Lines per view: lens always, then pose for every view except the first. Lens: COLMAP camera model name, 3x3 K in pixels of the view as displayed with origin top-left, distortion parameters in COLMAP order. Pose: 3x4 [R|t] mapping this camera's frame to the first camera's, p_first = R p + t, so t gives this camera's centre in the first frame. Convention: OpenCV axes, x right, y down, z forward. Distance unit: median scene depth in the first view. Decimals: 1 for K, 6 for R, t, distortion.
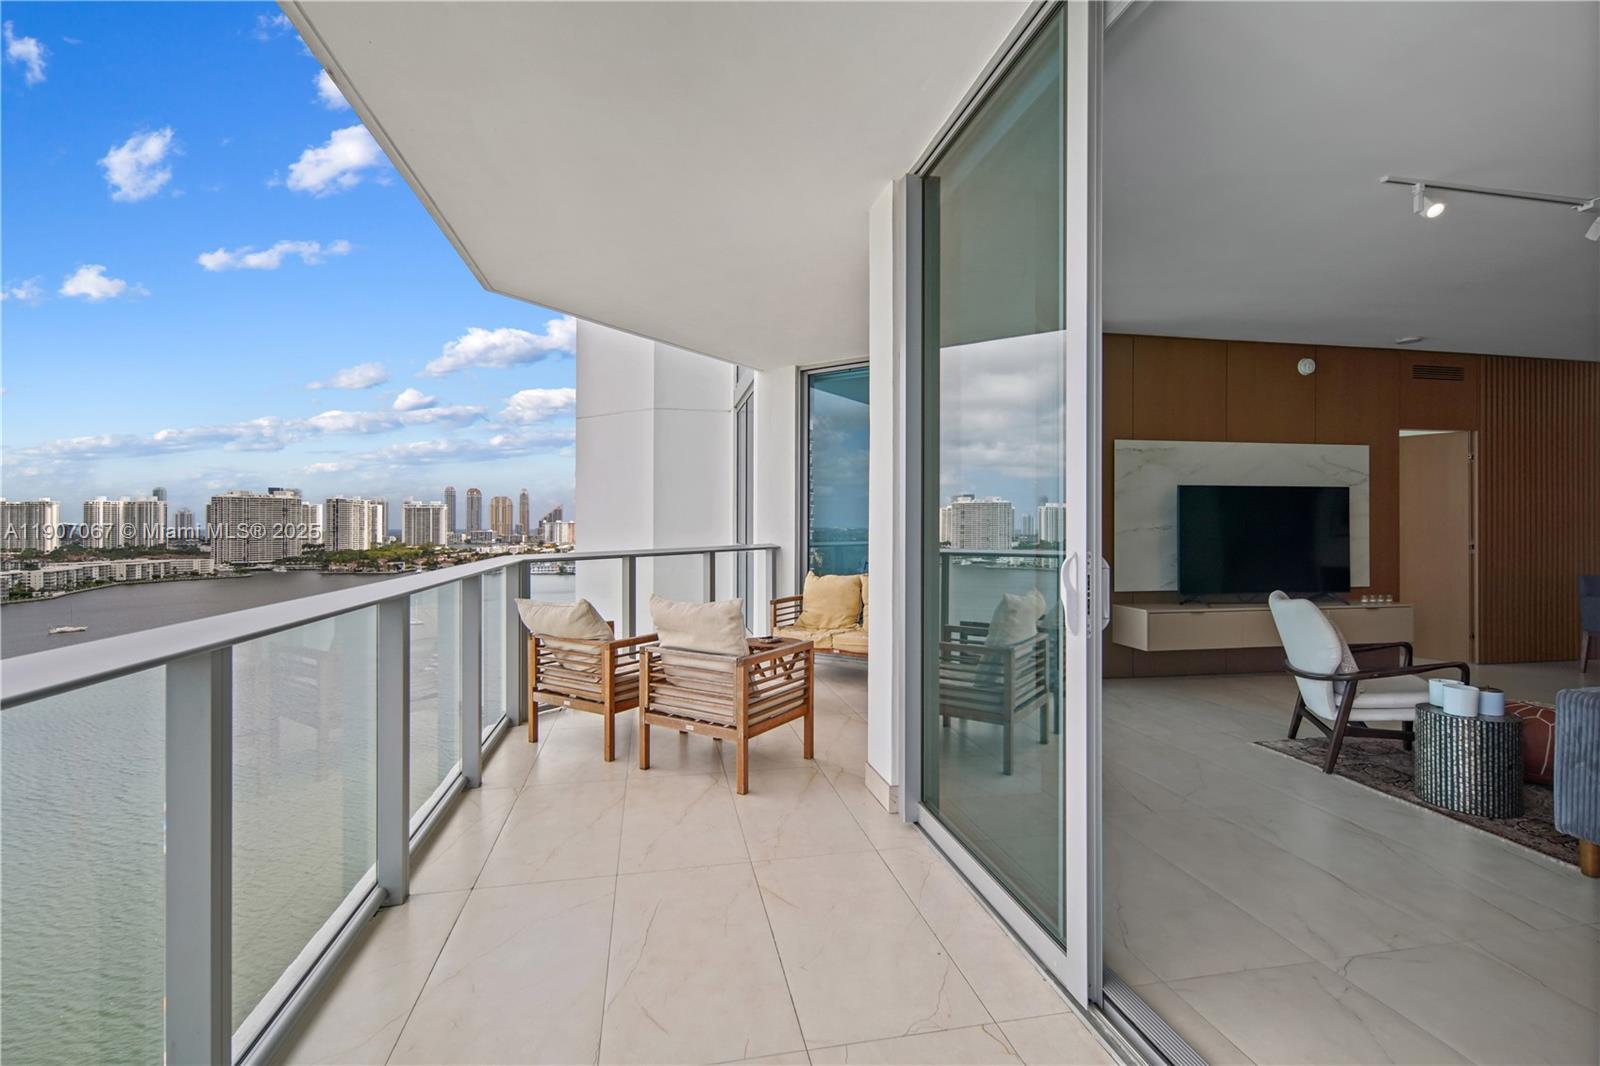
lens RADIAL K [[712.7, 0, 792.5], [0, 712.7, 526.0], [0, 0, 1]] dist [0.003219, 0.000292]
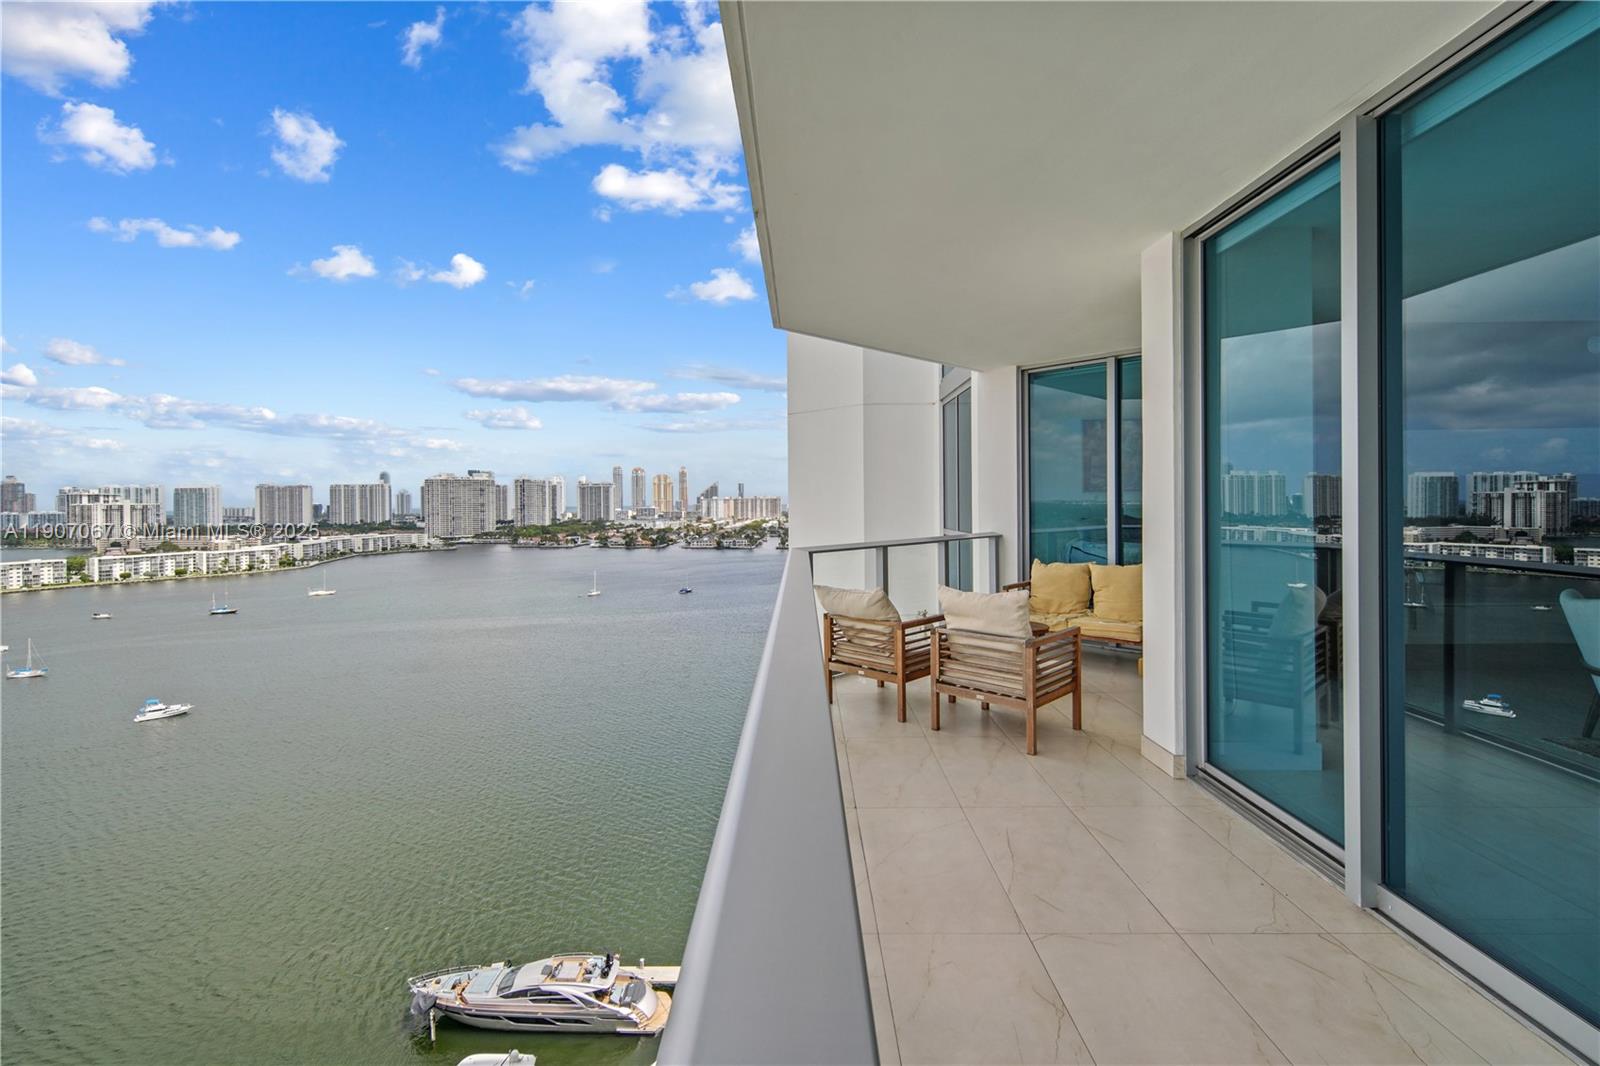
lens RADIAL K [[717.8, 0, 790.2], [0, 717.8, 502.0], [0, 0, 1]] dist [0.001384, -0.000062]
pose [[0.977987, -0.009178, -0.208466, -0.106941], [0.009679, 0.999952, 0.001380, -0.026277], [0.208443, -0.003367, 0.978029, -0.129246]]
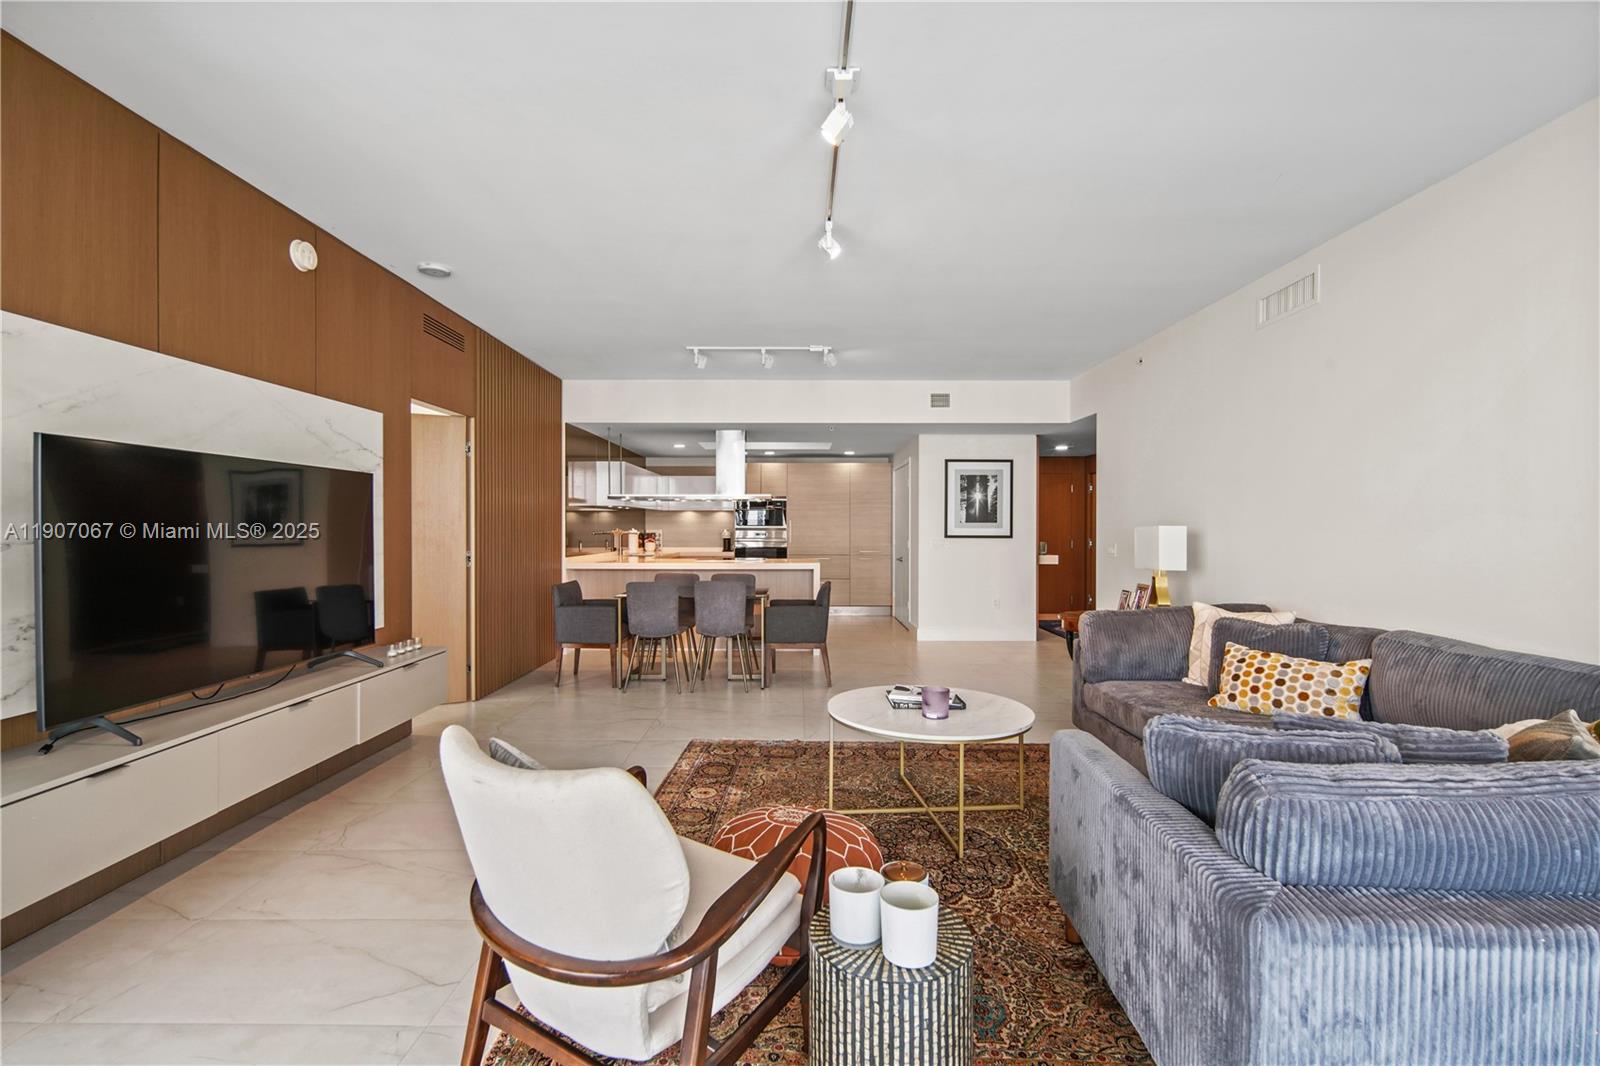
lens RADIAL K [[713.4, 0, 794.7], [0, 713.4, 533.1], [0, 0, 1]] dist [0.003207, -0.000339]
pose [[0.194574, -0.007832, 0.980857, 0.211113], [-0.000975, 0.999966, 0.008178, -0.007119], [-0.980887, -0.002547, 0.194560, 0.451328]]
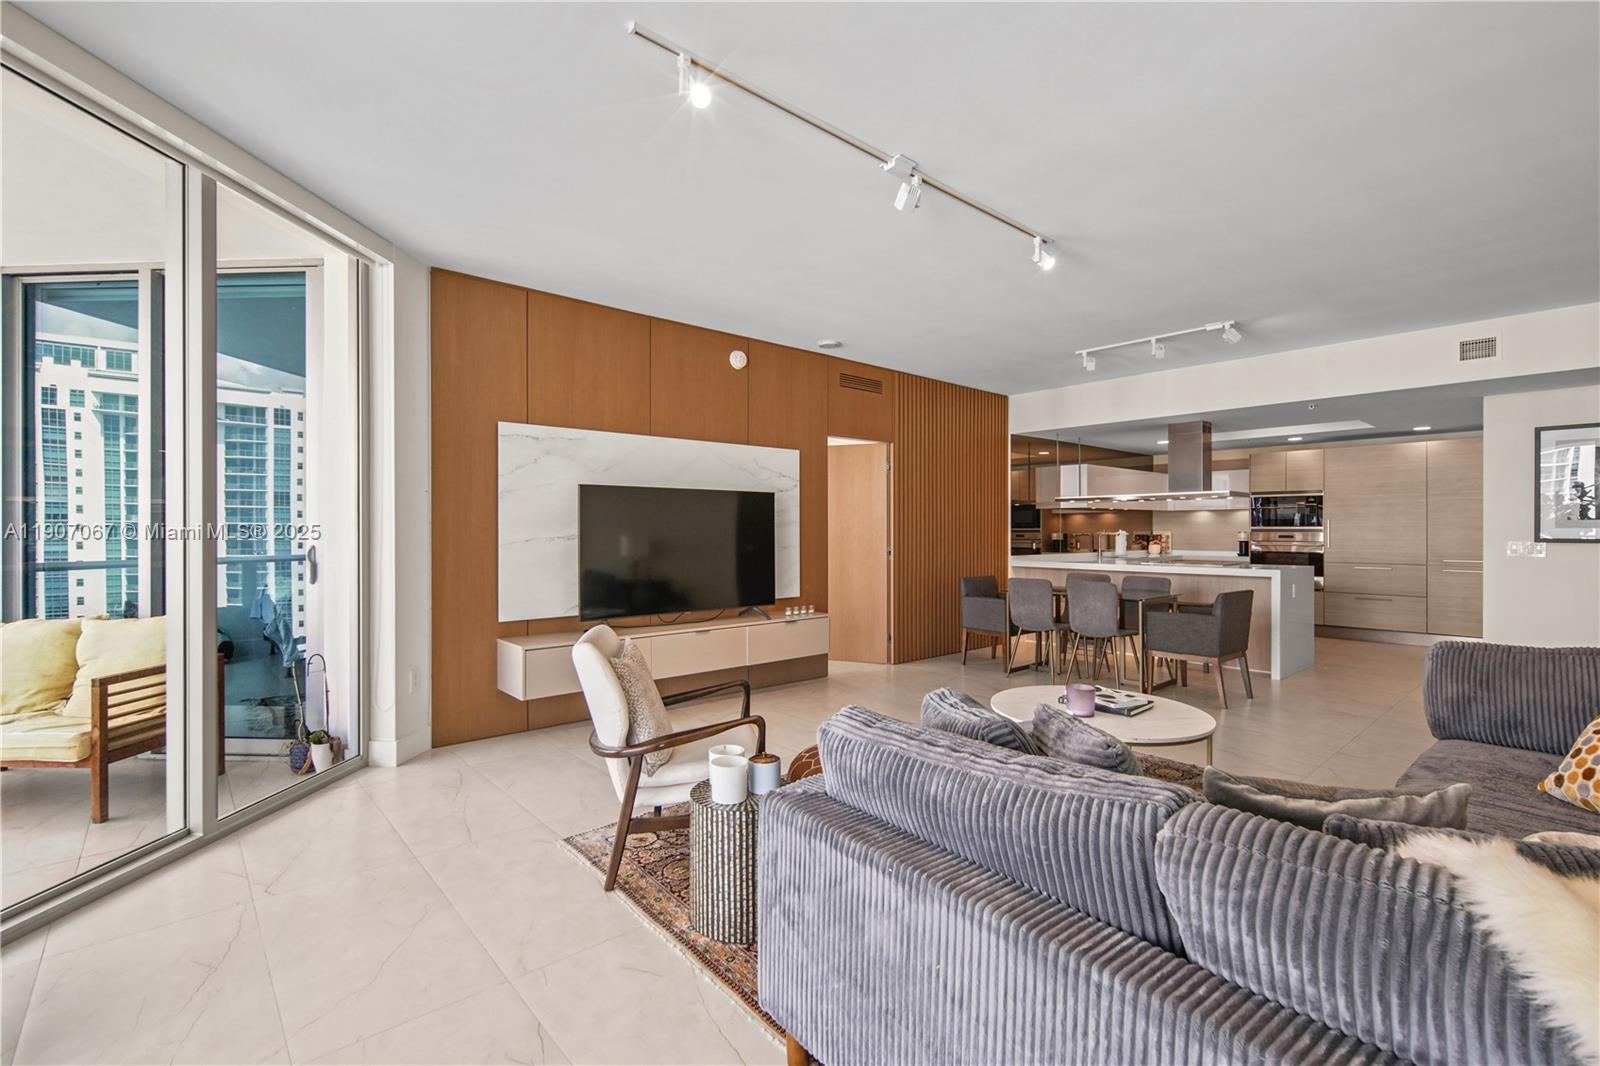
lens RADIAL K [[713.4, 0, 794.7], [0, 713.4, 533.1], [0, 0, 1]] dist [0.003207, -0.000339]
pose [[0.863128, -0.003055, 0.504976, 0.285815], [0.001131, 0.999991, 0.004116, -0.004464], [-0.504984, -0.002982, 0.863124, 0.155886]]
